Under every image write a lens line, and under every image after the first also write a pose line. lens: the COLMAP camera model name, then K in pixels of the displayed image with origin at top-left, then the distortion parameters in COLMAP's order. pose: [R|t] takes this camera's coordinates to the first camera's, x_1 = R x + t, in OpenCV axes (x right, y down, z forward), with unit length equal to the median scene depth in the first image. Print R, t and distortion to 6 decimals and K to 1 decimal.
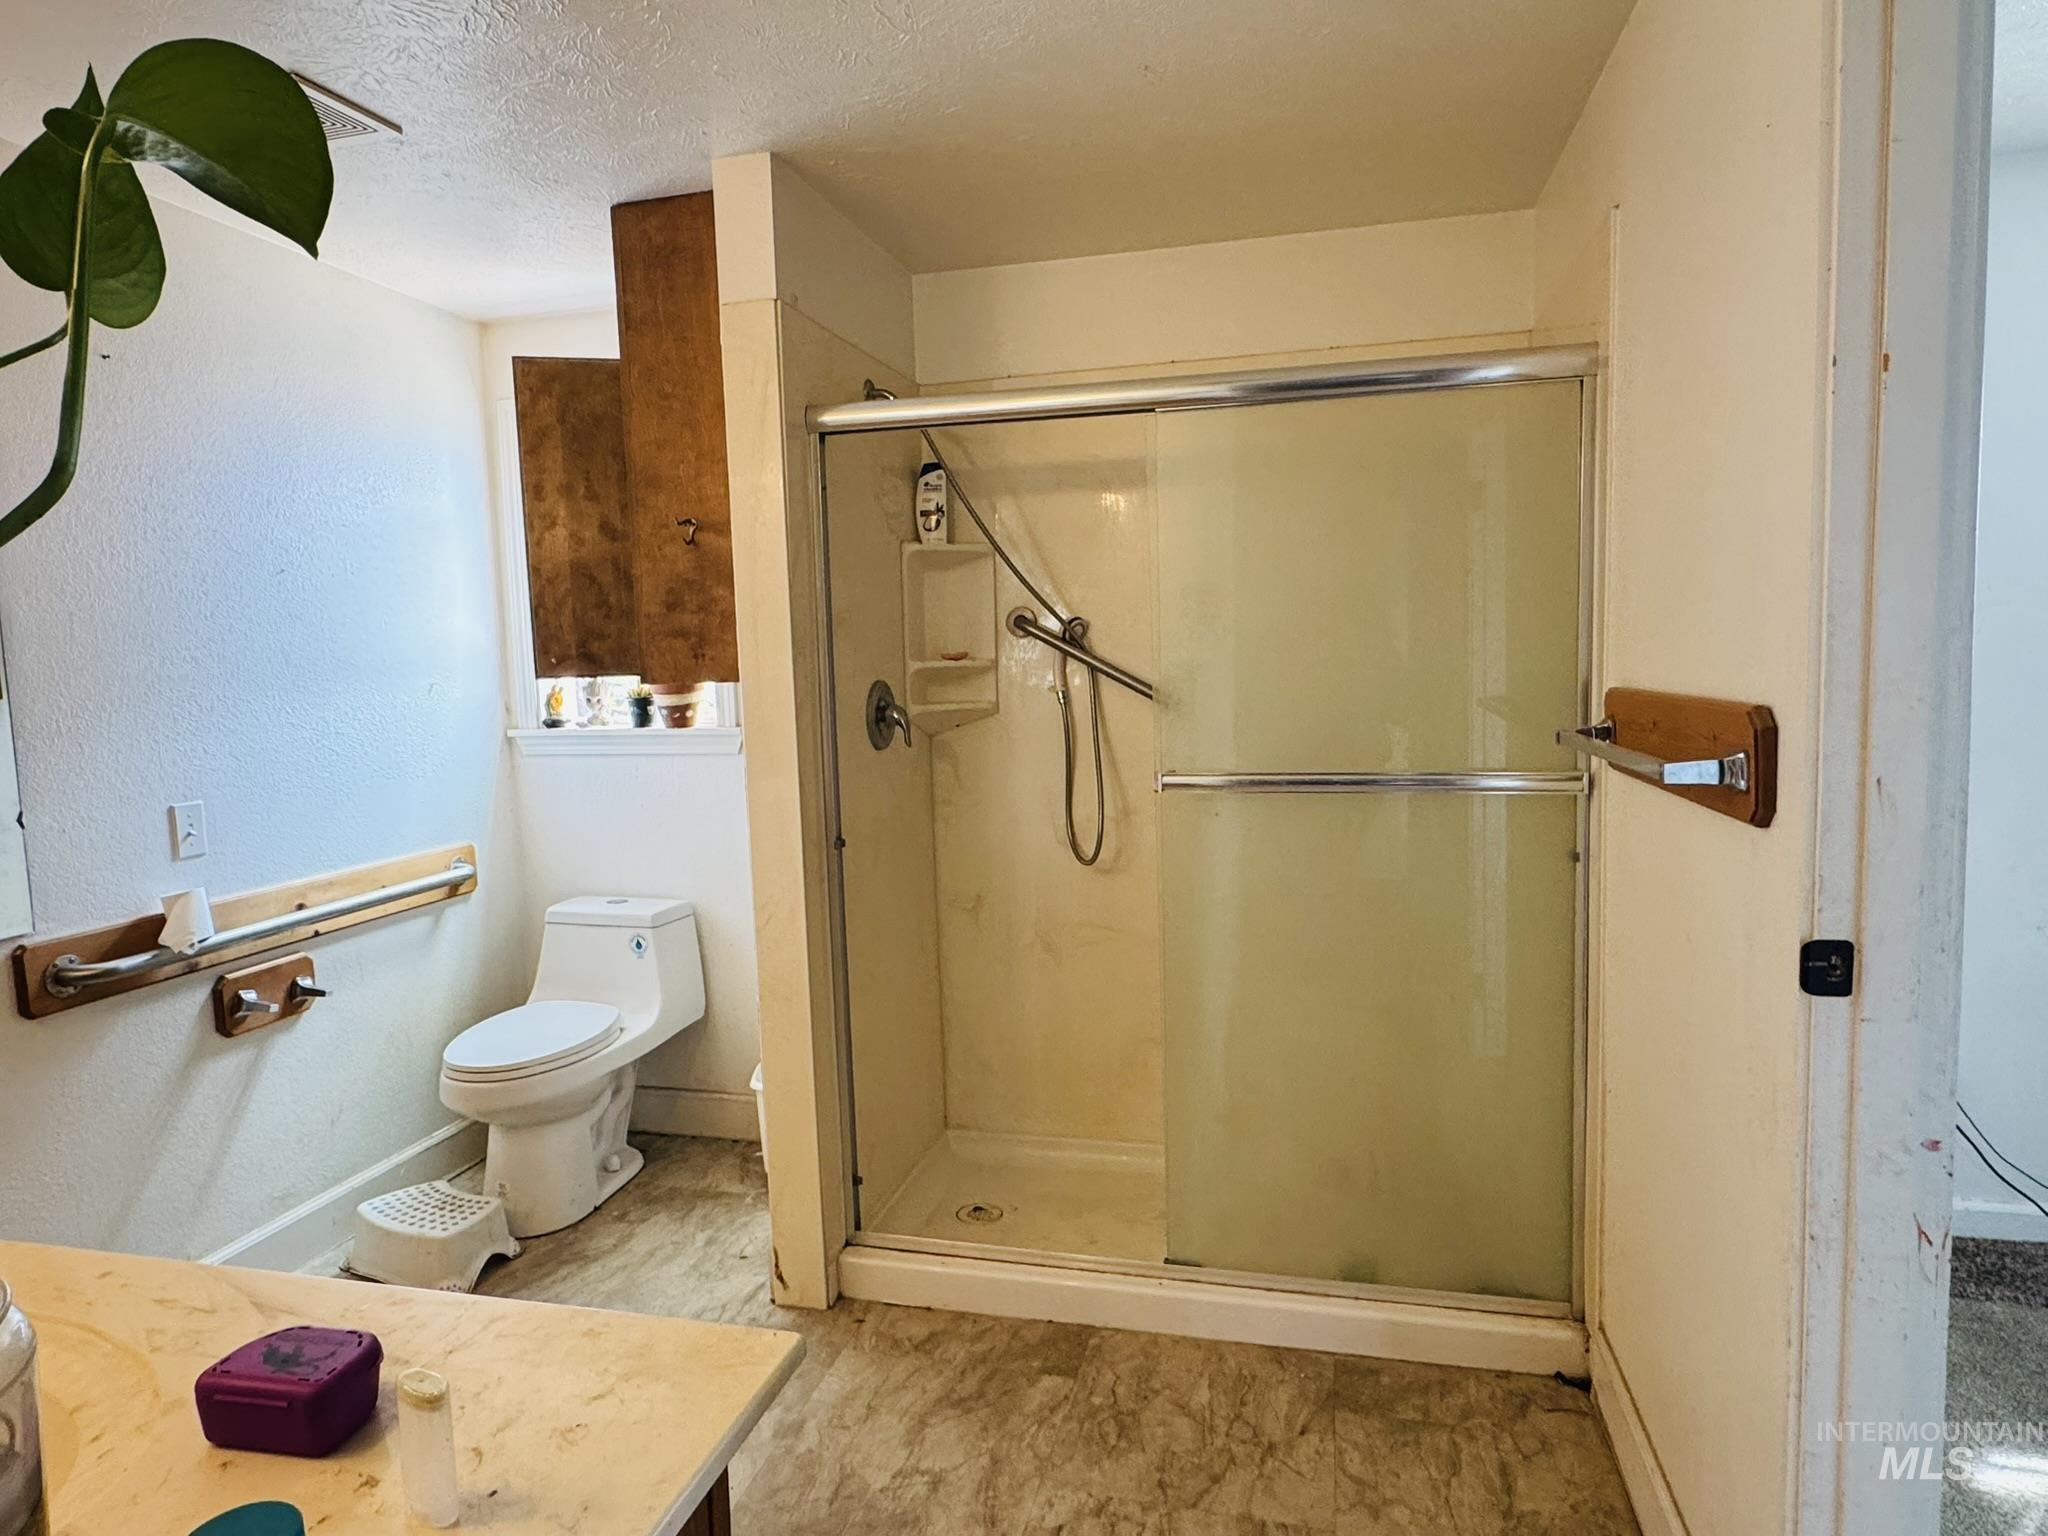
lens RADIAL K [[1200.3, 0, 1009.7], [0, 1200.3, 768.1], [0, 0, 1]] dist [-0.001493, 0.000653]
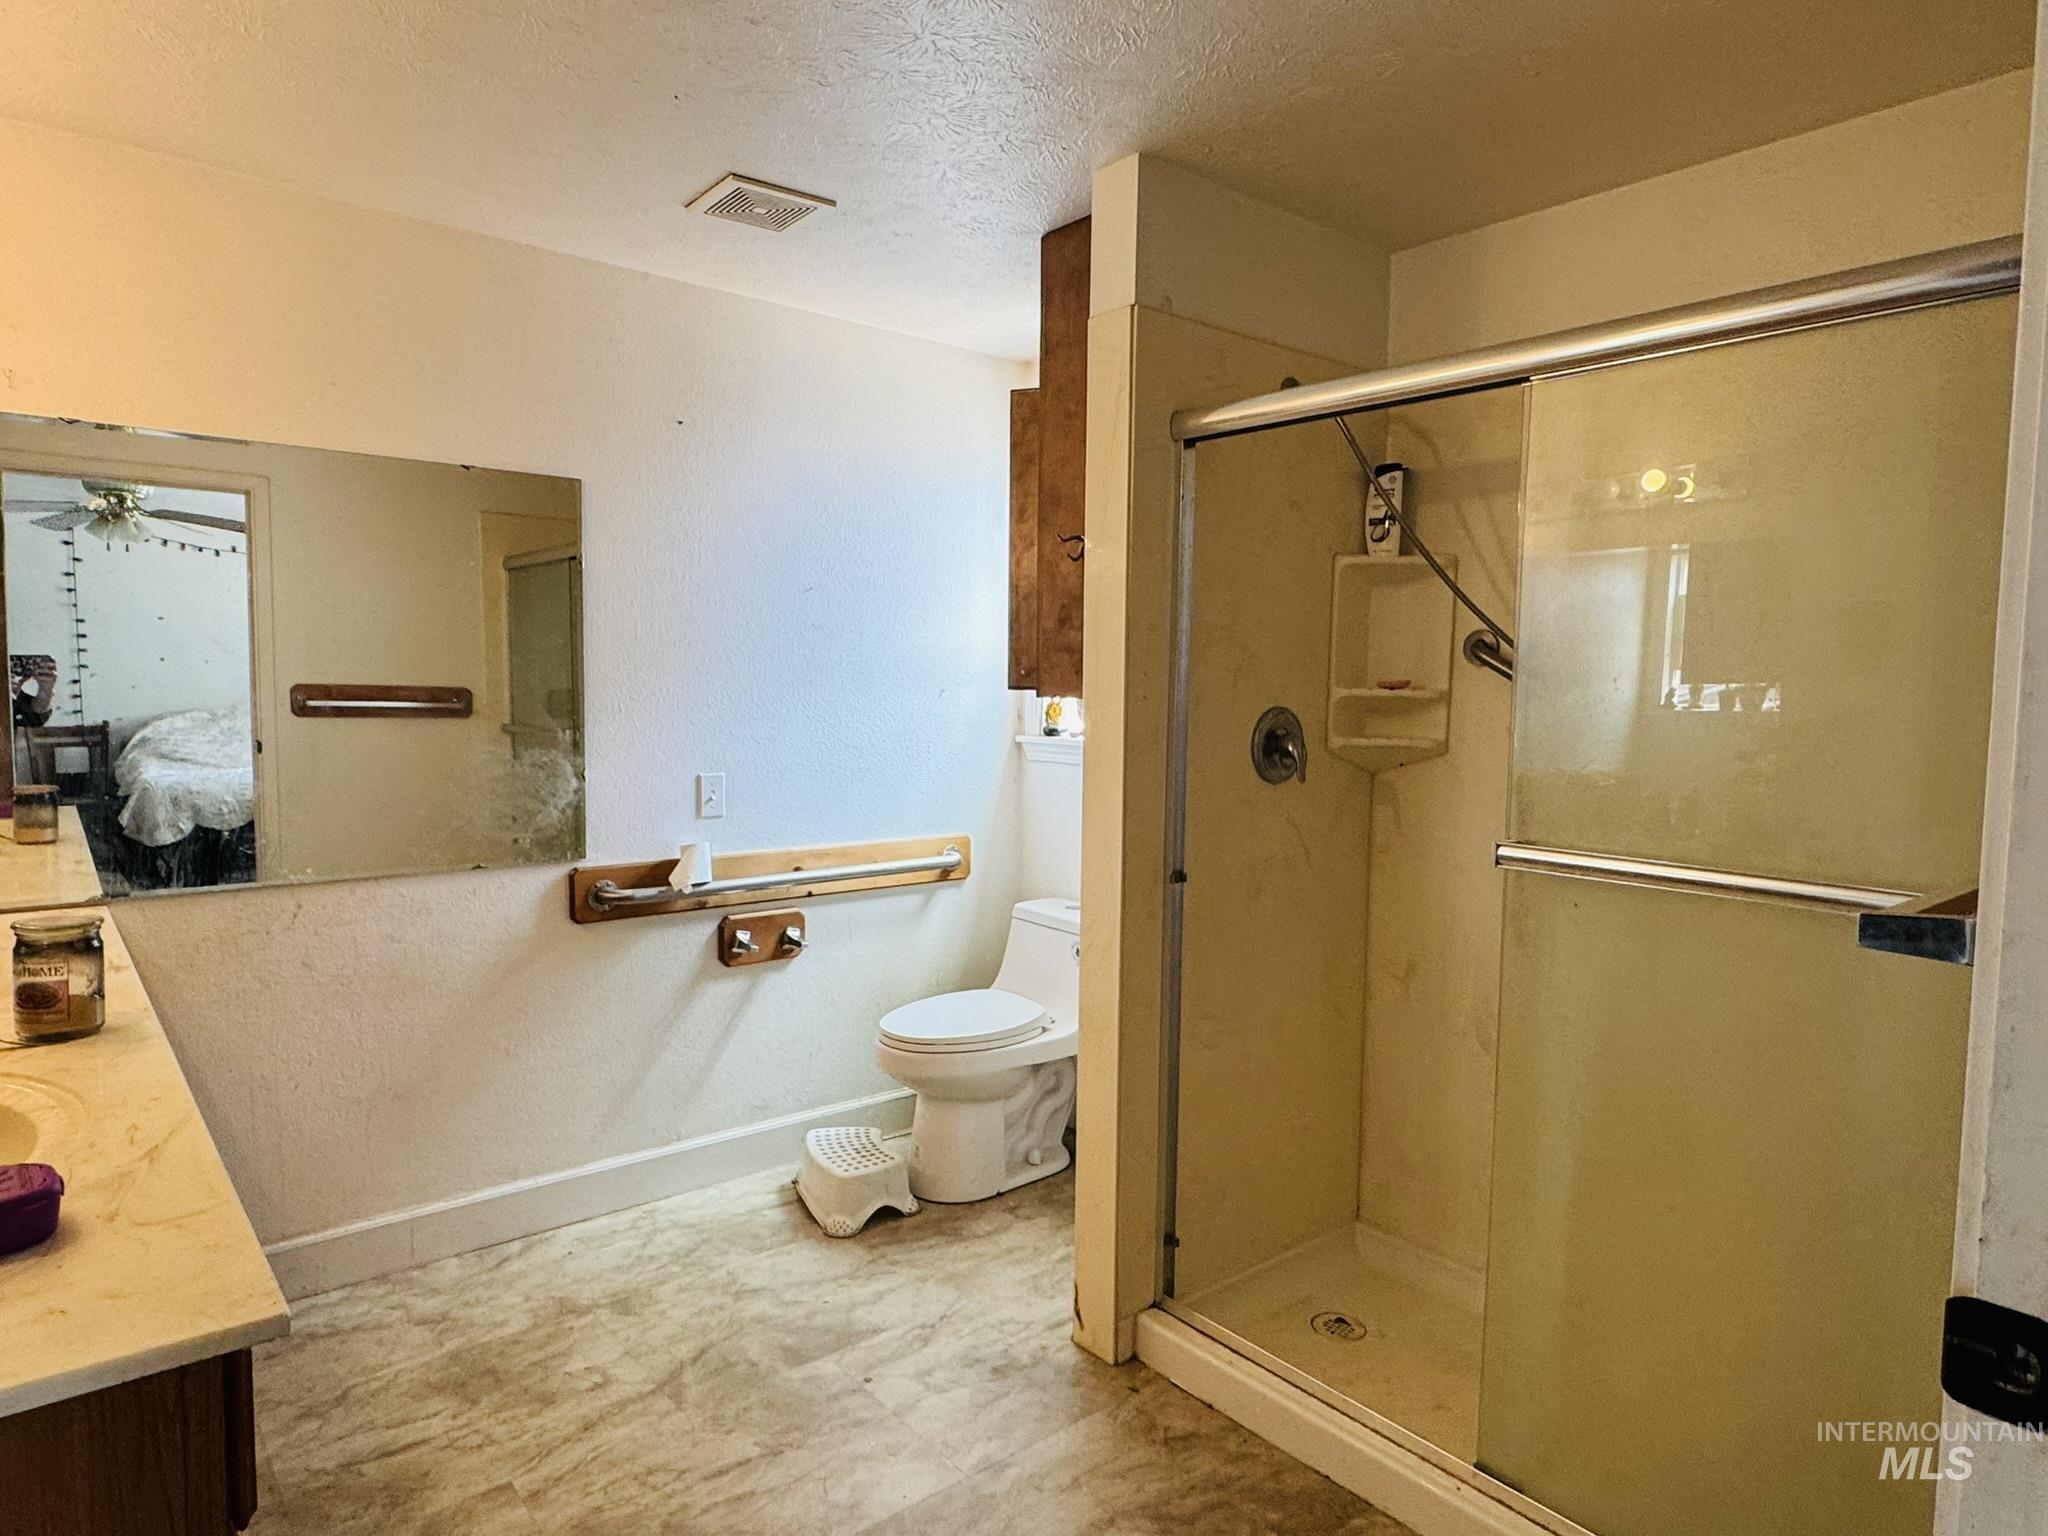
lens RADIAL K [[1200.3, 0, 1009.7], [0, 1200.3, 768.1], [0, 0, 1]] dist [-0.001493, 0.000653]
pose [[0.810764, 0.083697, -0.579359, 0.262625], [-0.093445, 0.995539, 0.013051, -0.020018], [0.577867, 0.043557, 0.814968, 0.145974]]
